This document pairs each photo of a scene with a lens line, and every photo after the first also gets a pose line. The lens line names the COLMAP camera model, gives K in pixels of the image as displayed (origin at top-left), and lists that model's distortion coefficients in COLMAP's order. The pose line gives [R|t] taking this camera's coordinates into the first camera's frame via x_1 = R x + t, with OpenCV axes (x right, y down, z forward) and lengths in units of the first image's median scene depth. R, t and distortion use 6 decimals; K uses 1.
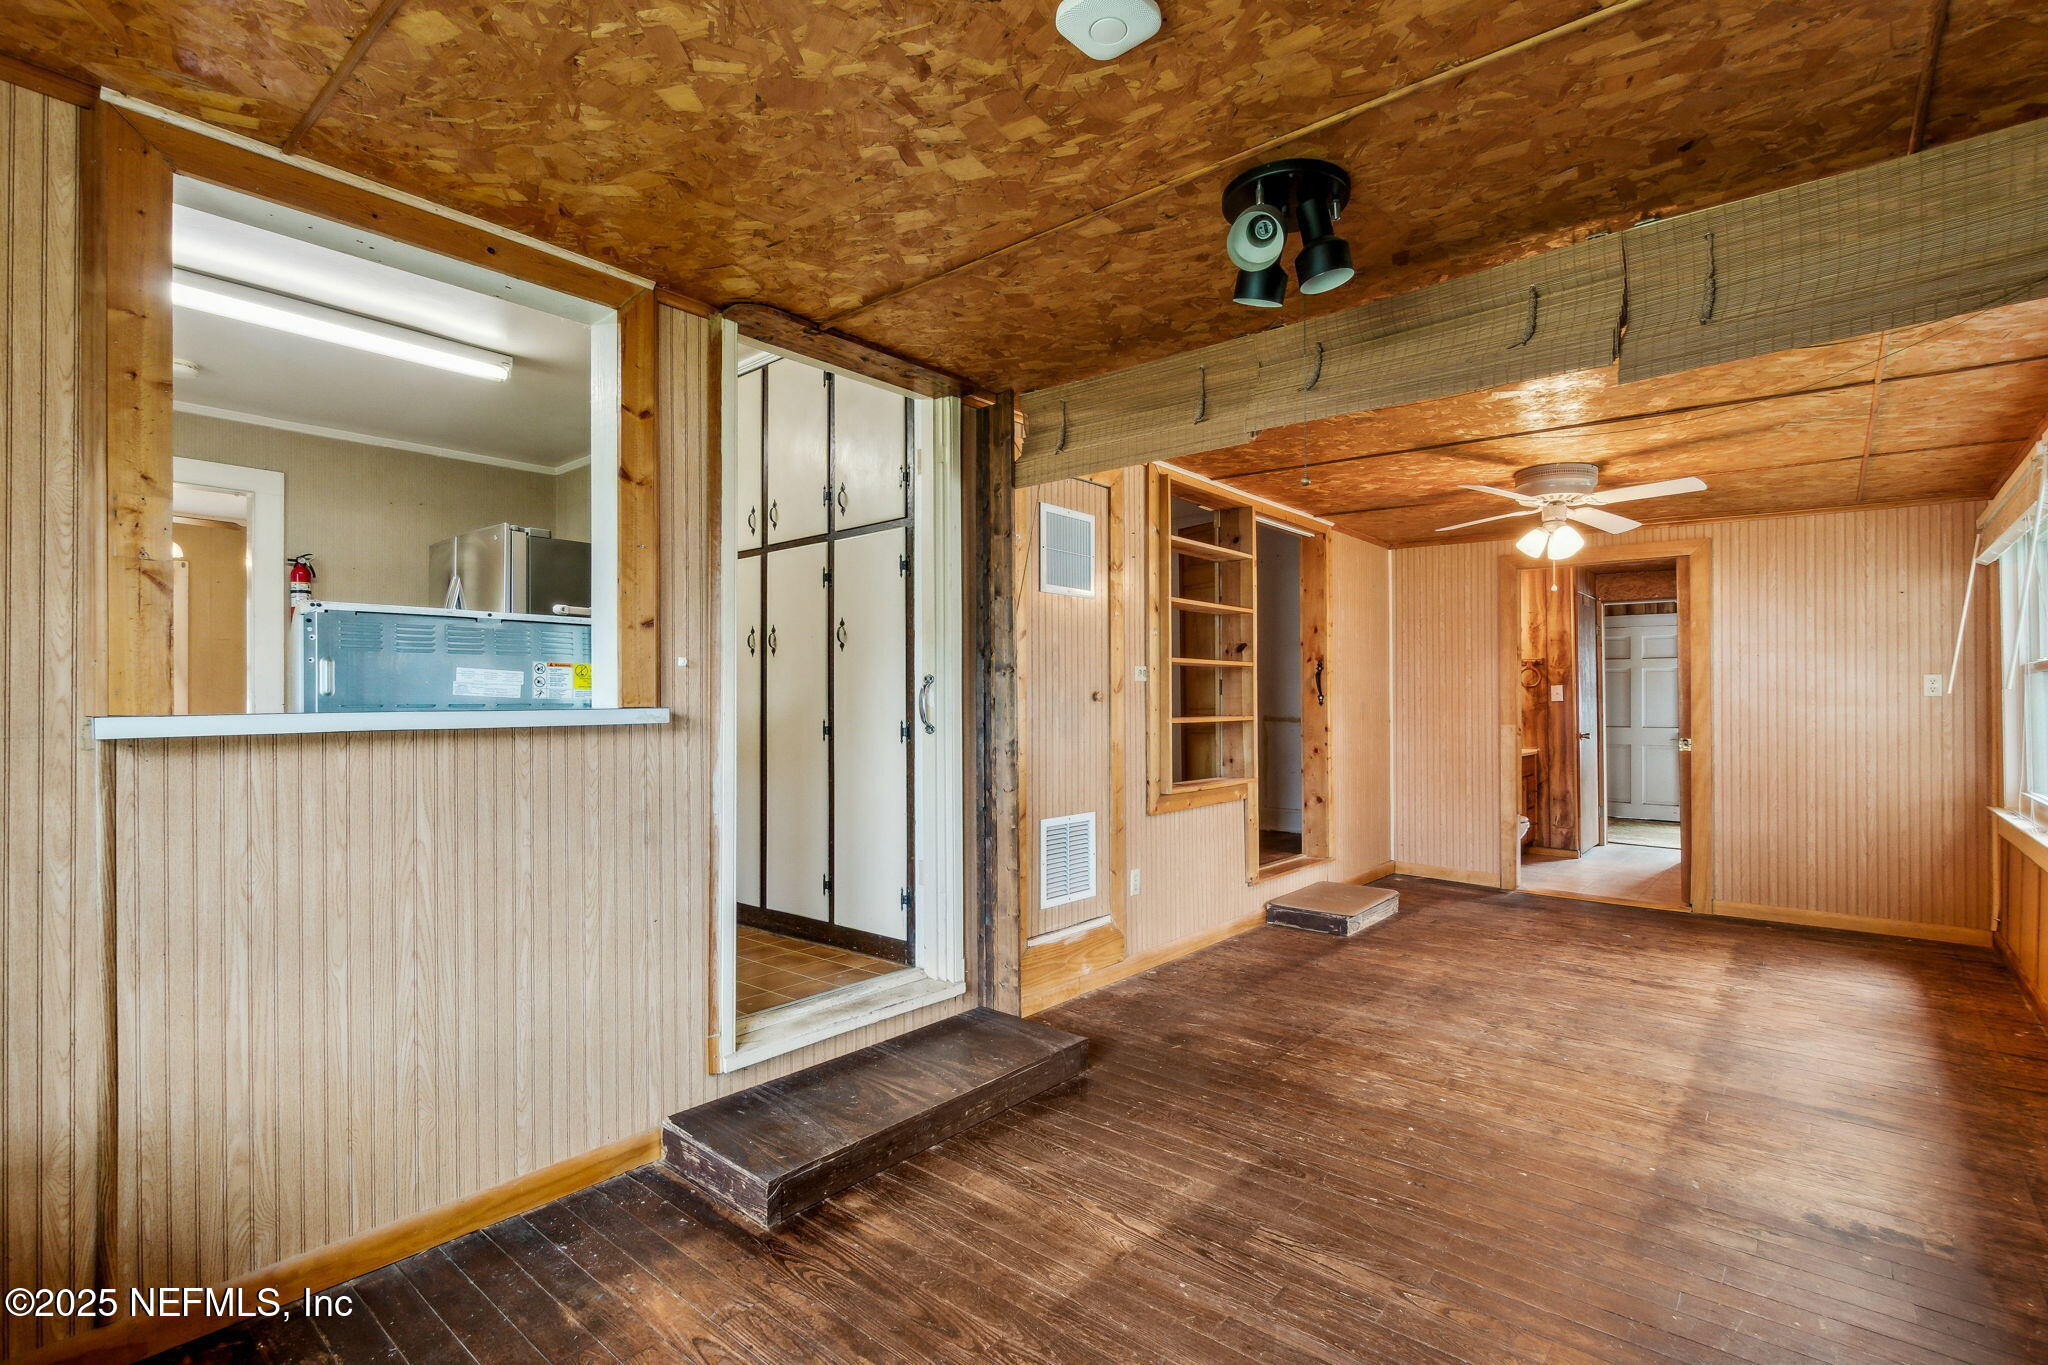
lens RADIAL K [[961.4, 0, 1024.0], [0, 961.4, 682.5], [0, 0, 1]] dist [-0.000195, -0.000124]
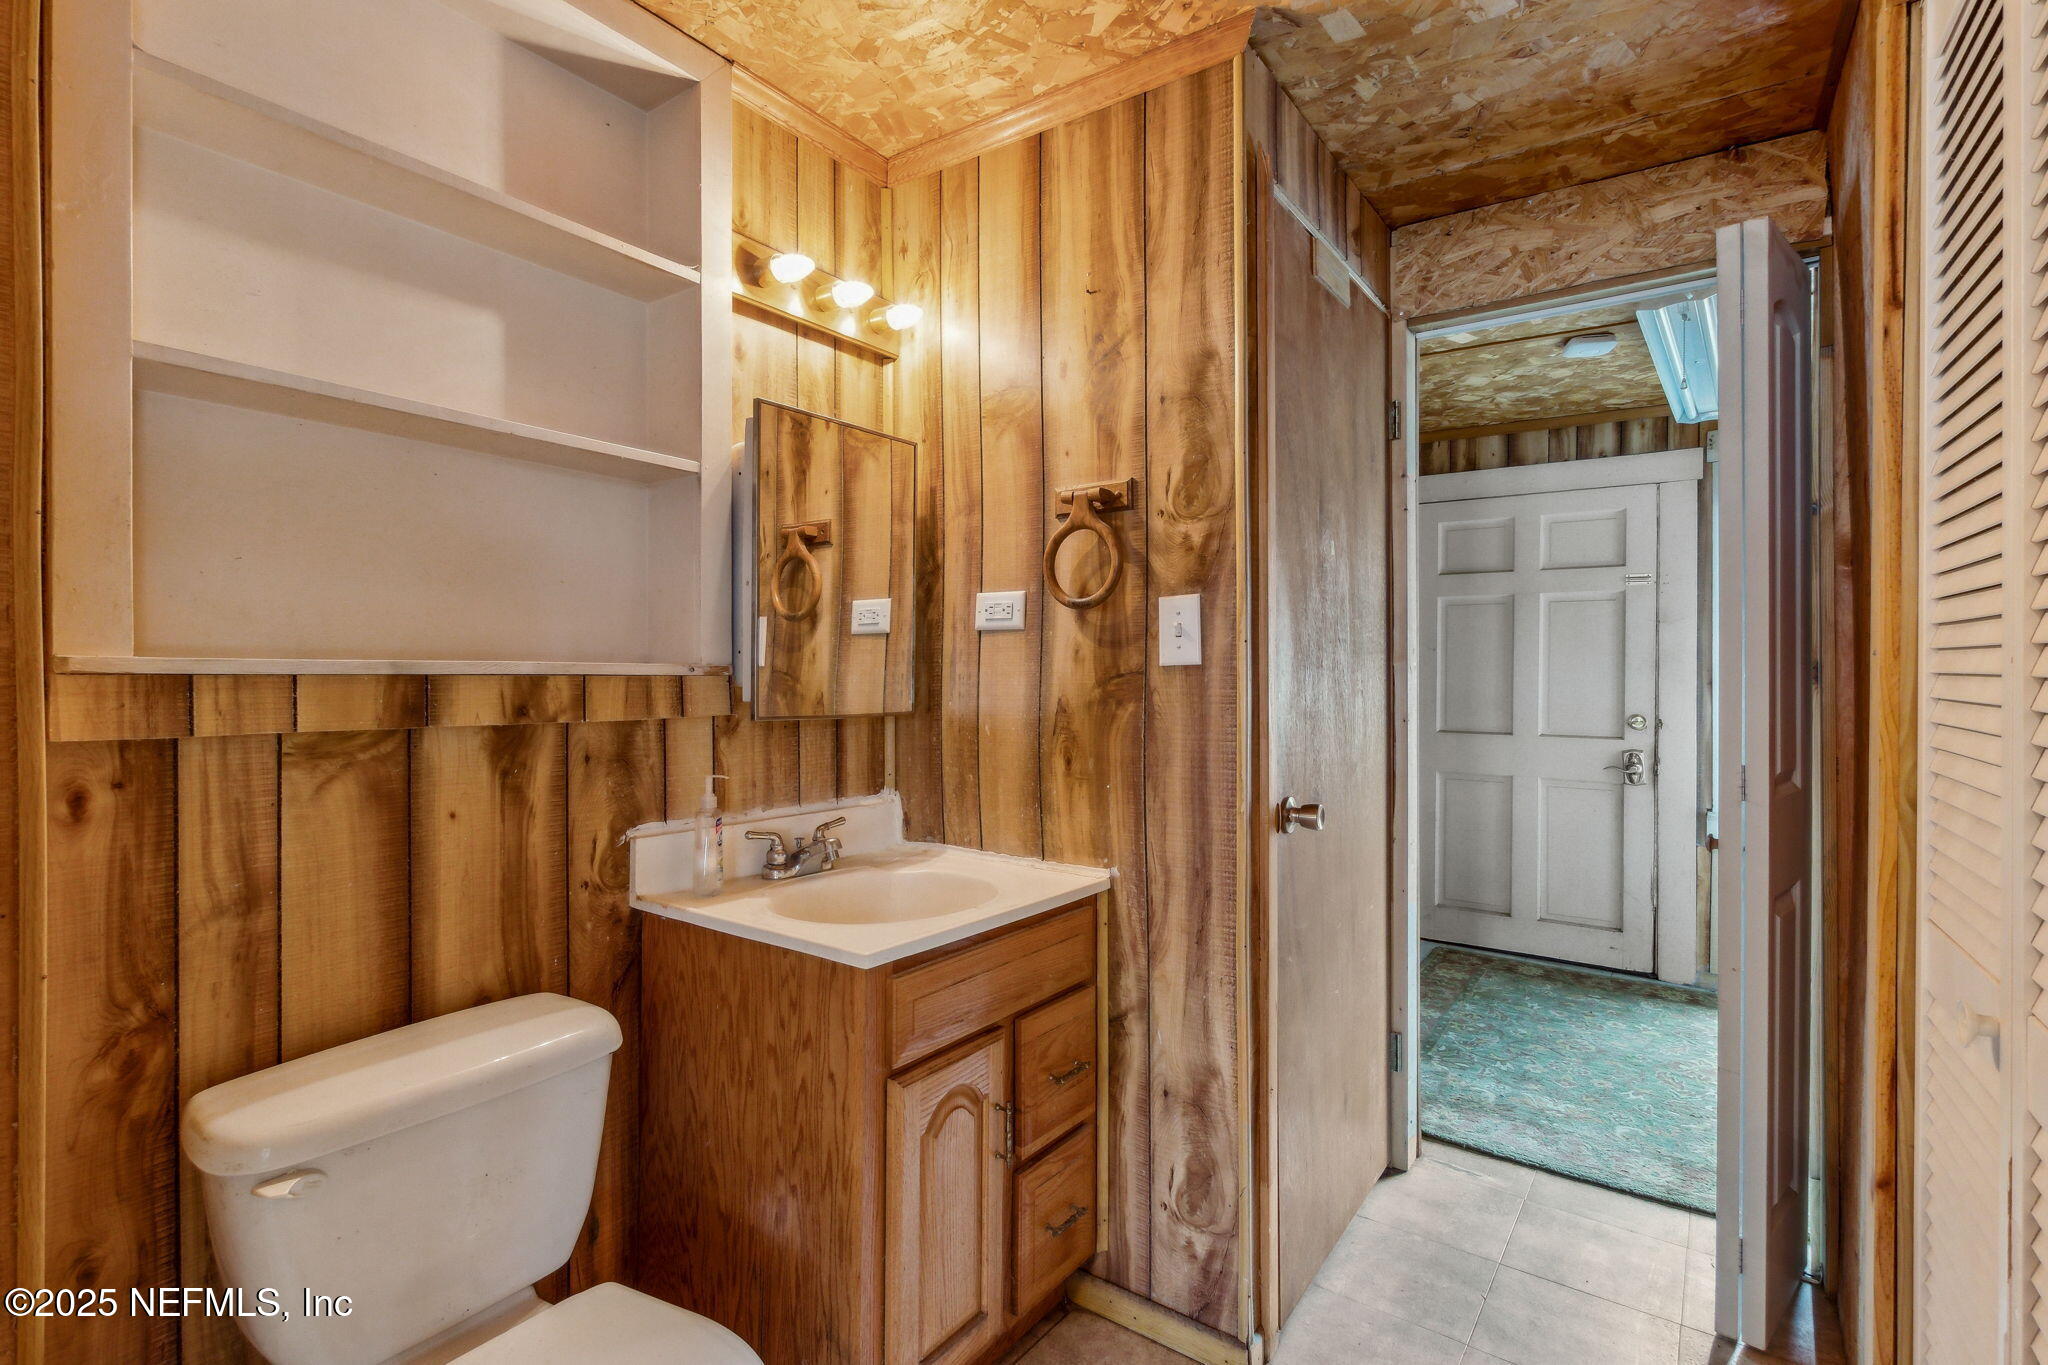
lens RADIAL K [[961.4, 0, 1024.0], [0, 961.4, 682.5], [0, 0, 1]] dist [-0.000195, -0.000124]
pose [[0.996920, -0.000478, 0.078423, 0.501410], [-0.000983, 0.999827, 0.018586, 0.019453], [-0.078419, -0.018606, 0.996747, 0.778445]]
